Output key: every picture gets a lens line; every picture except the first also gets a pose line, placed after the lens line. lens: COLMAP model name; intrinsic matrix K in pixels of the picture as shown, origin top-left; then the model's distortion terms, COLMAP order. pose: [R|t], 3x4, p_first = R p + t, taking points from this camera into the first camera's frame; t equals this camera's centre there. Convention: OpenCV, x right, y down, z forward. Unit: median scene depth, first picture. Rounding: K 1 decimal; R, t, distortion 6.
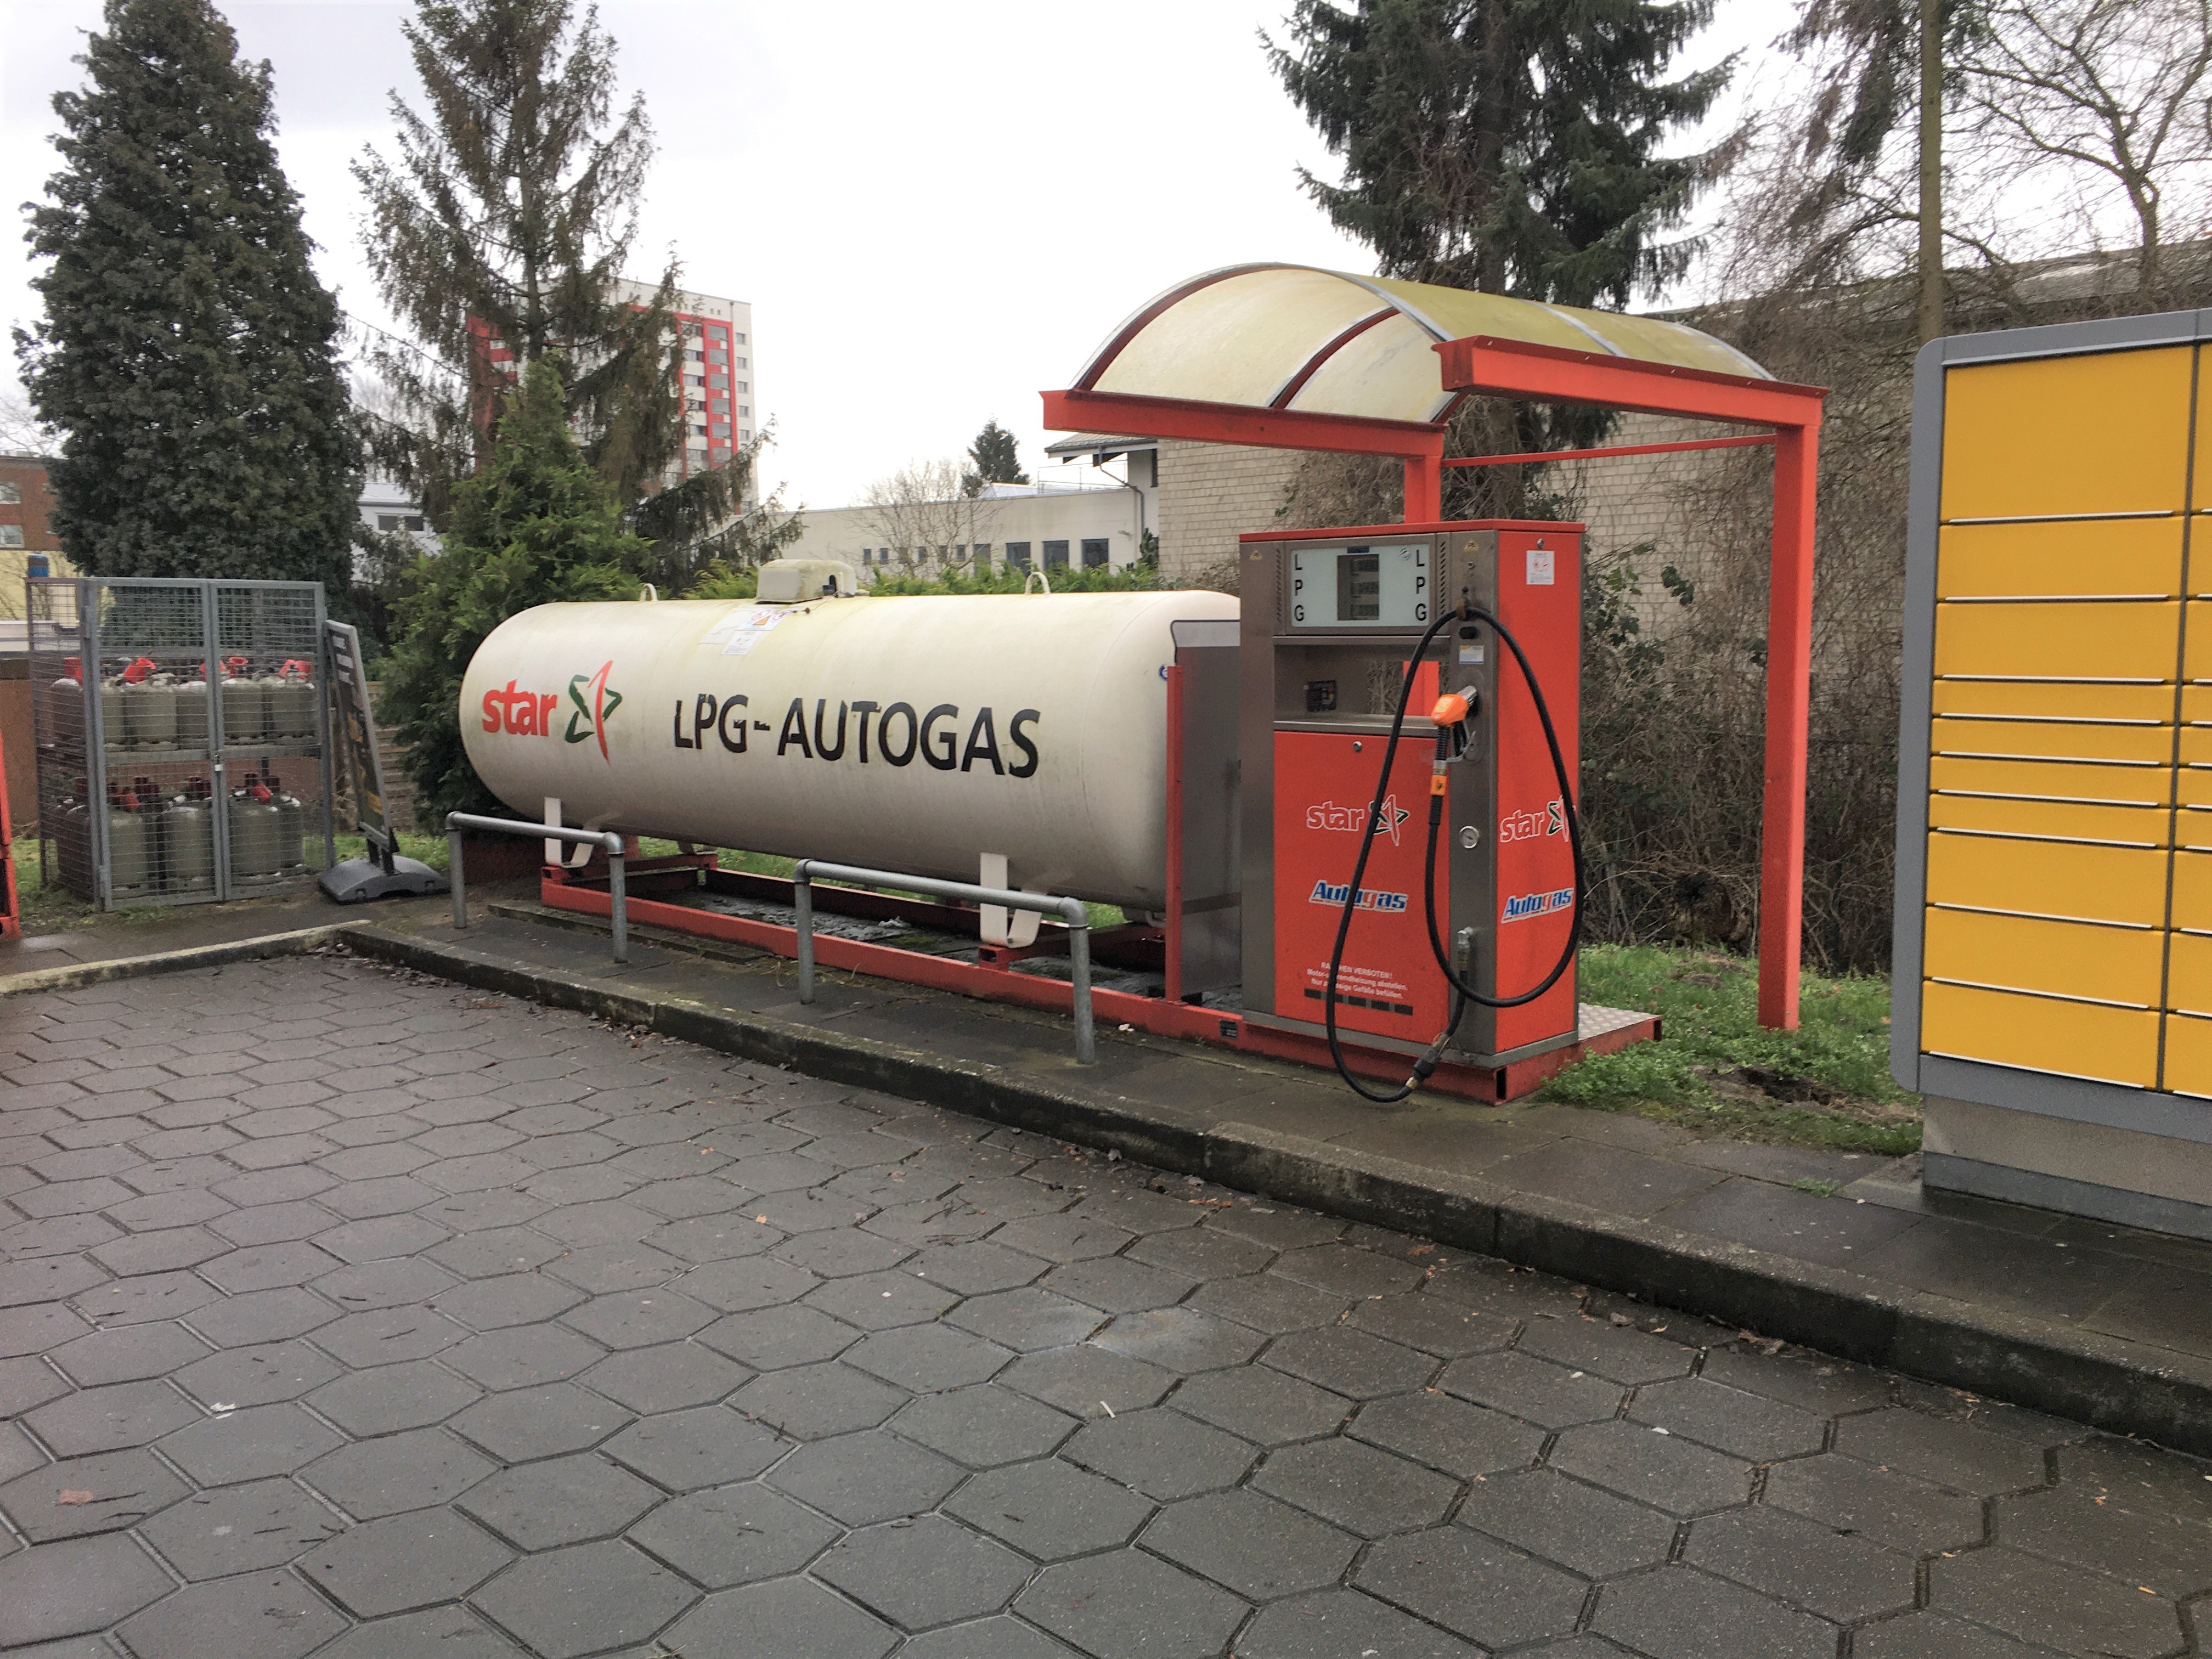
lens RADIAL K [[1860.5, 0, 1109.4], [0, 1860.5, 820.7], [0, 0, 1]] dist [0.087839, -0.118486]
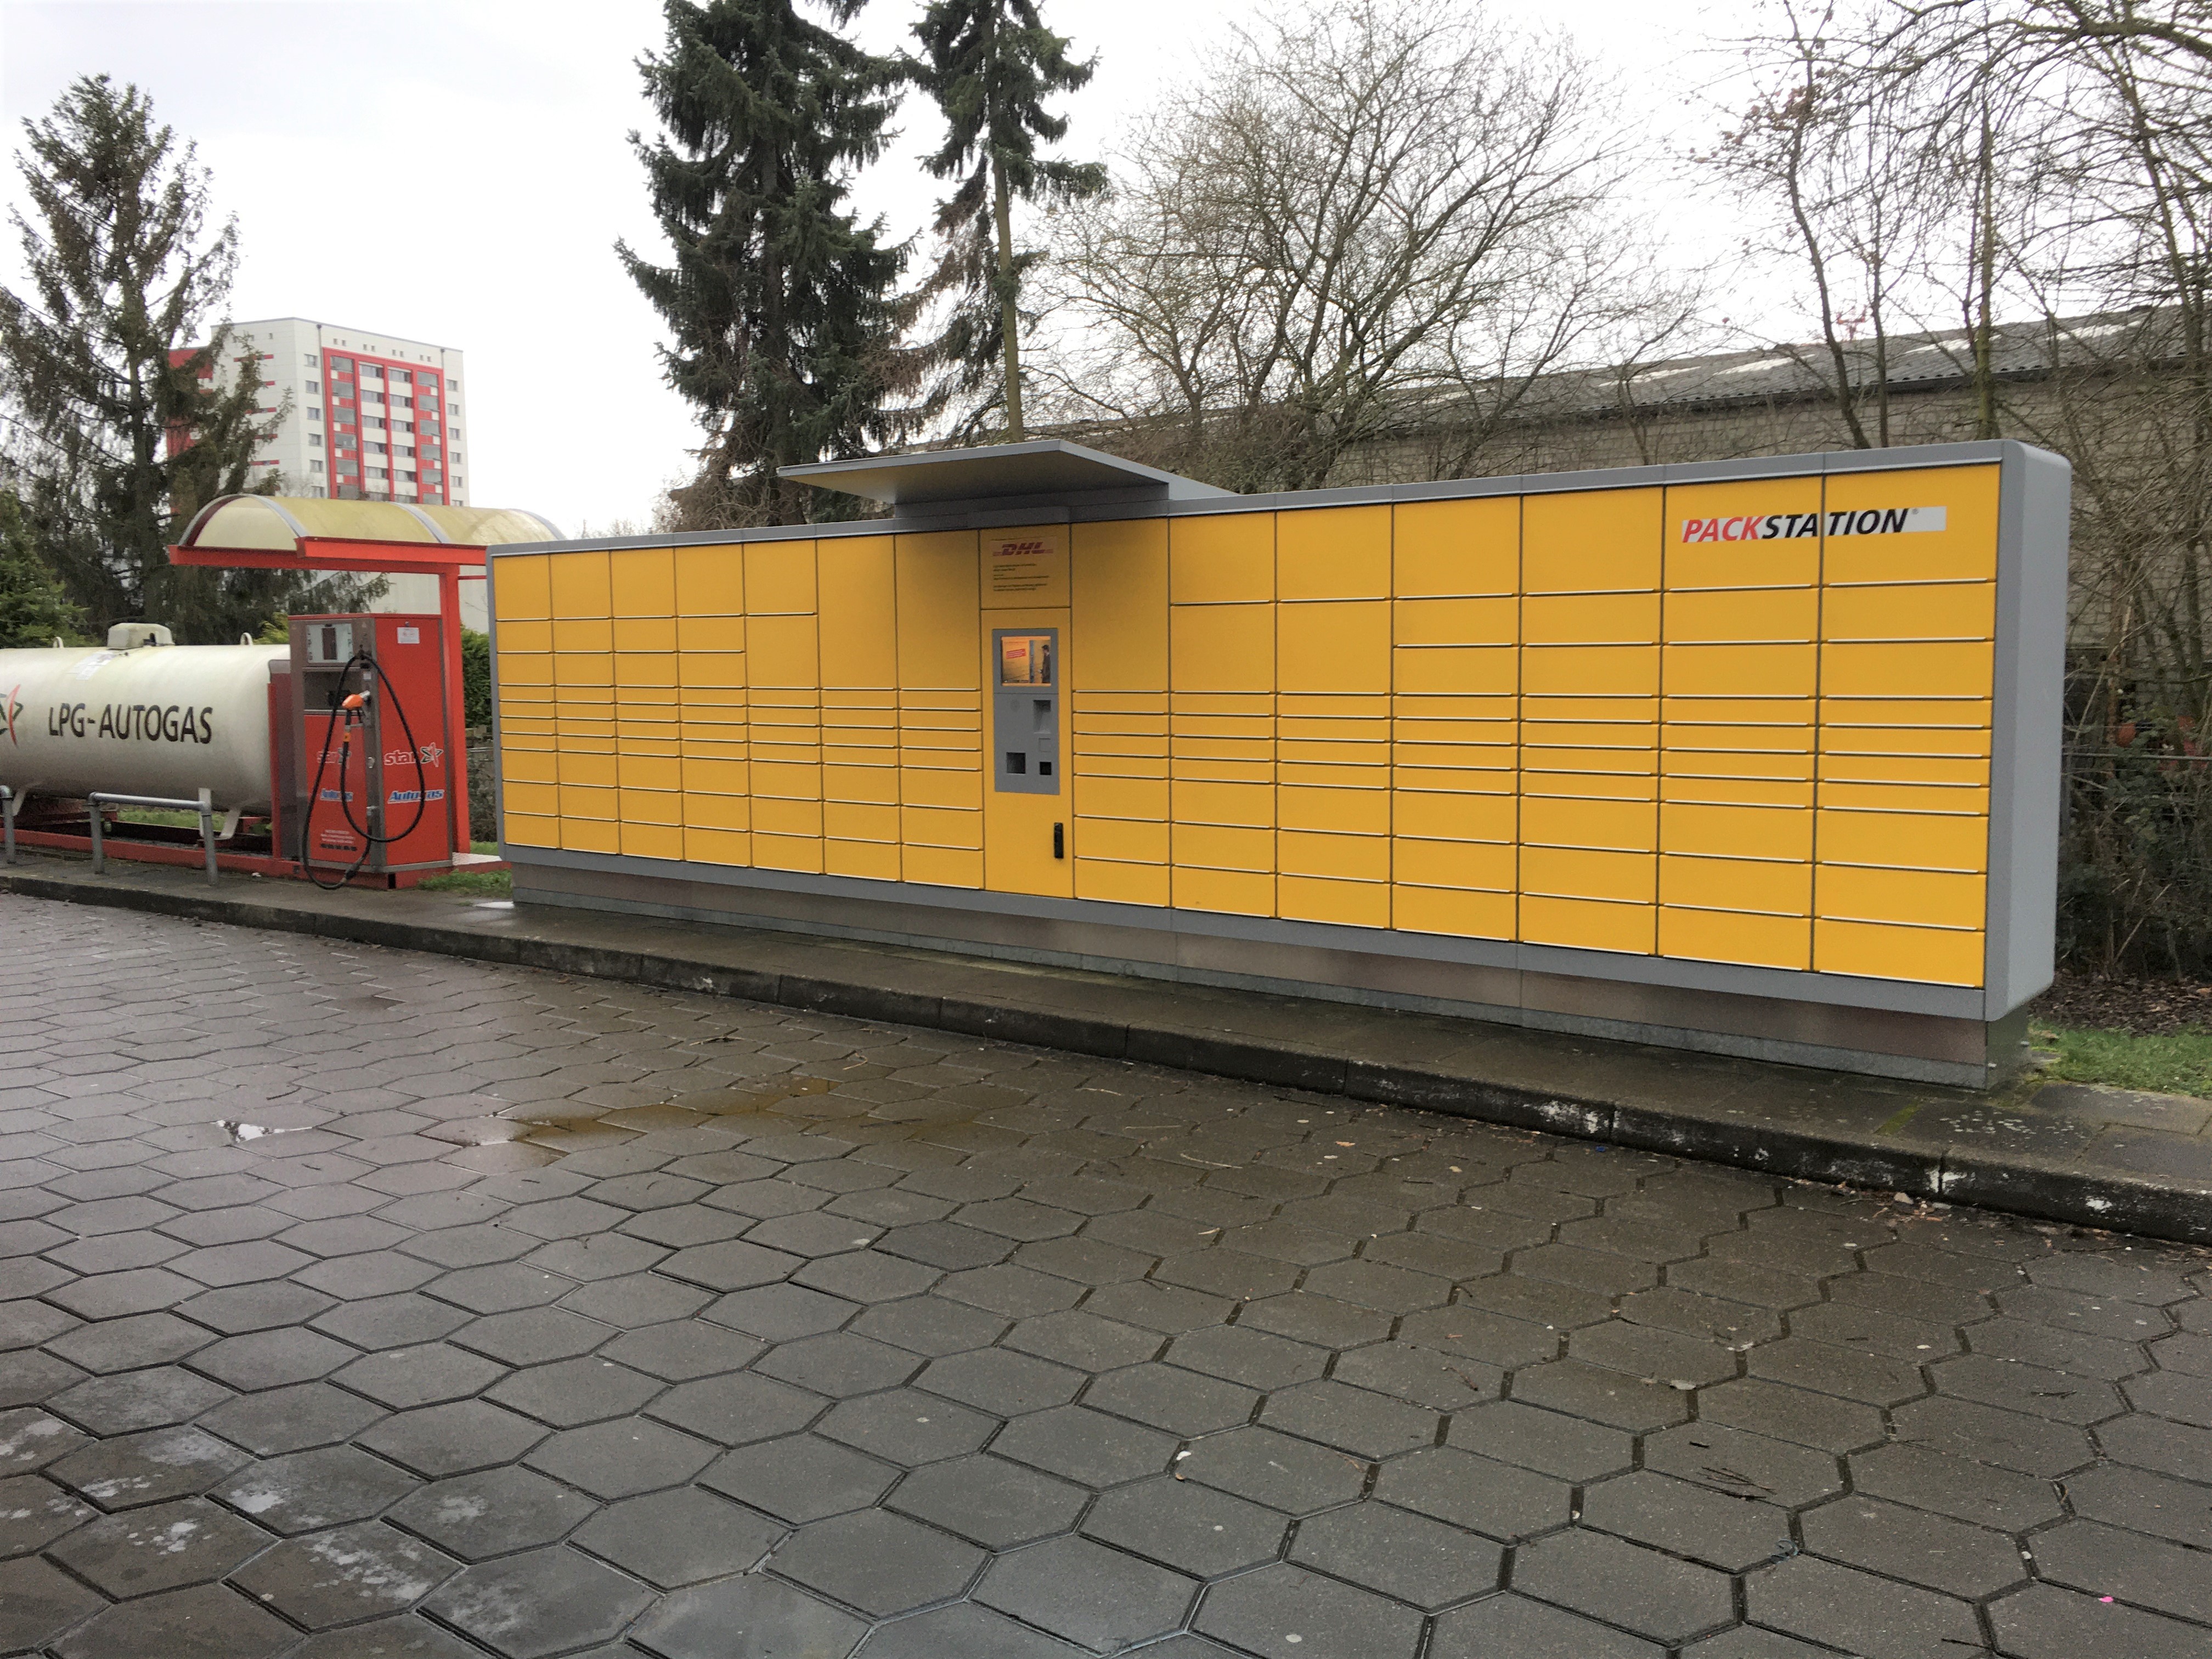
lens RADIAL K [[1860.5, 0, 1109.4], [0, 1860.5, 820.7], [0, 0, 1]] dist [0.087839, -0.118486]
pose [[0.991486, -0.006703, 0.130041, 0.301624], [0.010171, 0.999610, -0.026023, 0.055954], [-0.129816, 0.027124, 0.991167, -0.491797]]
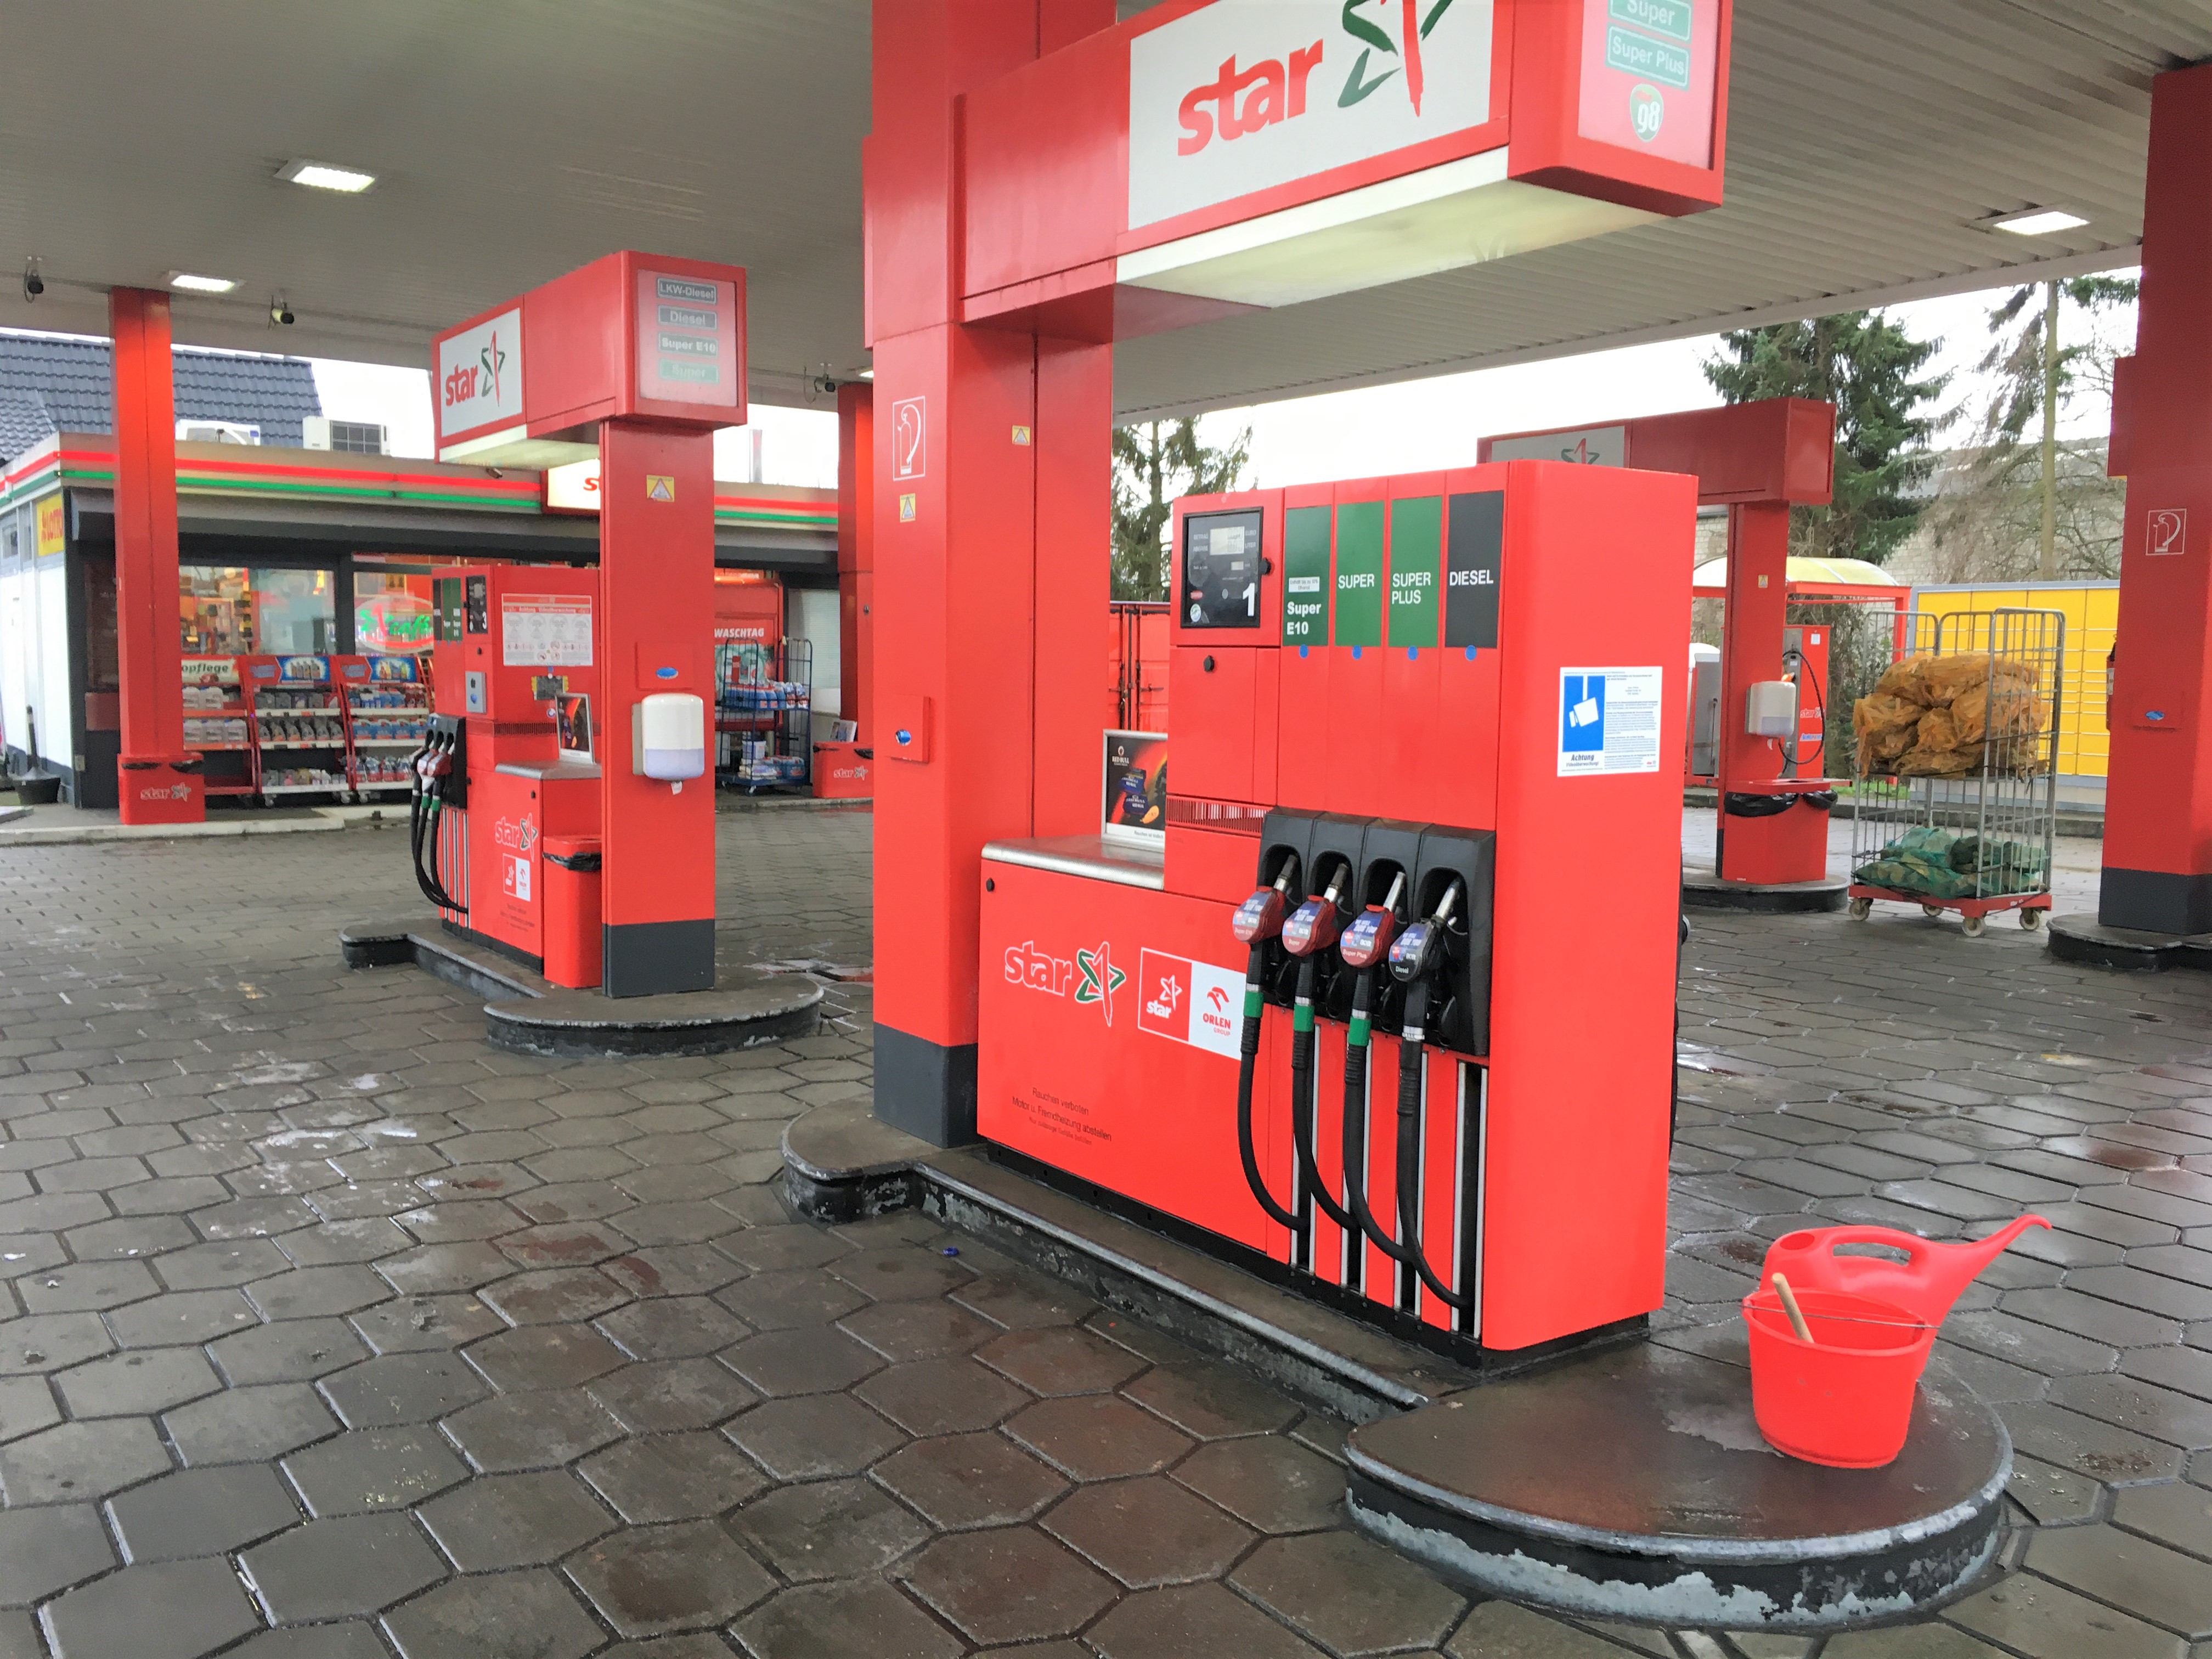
lens RADIAL K [[1860.5, 0, 1109.4], [0, 1860.5, 820.7], [0, 0, 1]] dist [0.087839, -0.118486]
pose [[0.986494, 0.037027, -0.159558, -0.195244], [-0.041686, 0.998794, -0.025951, 0.137279], [0.158405, 0.032252, 0.986847, -1.045653]]
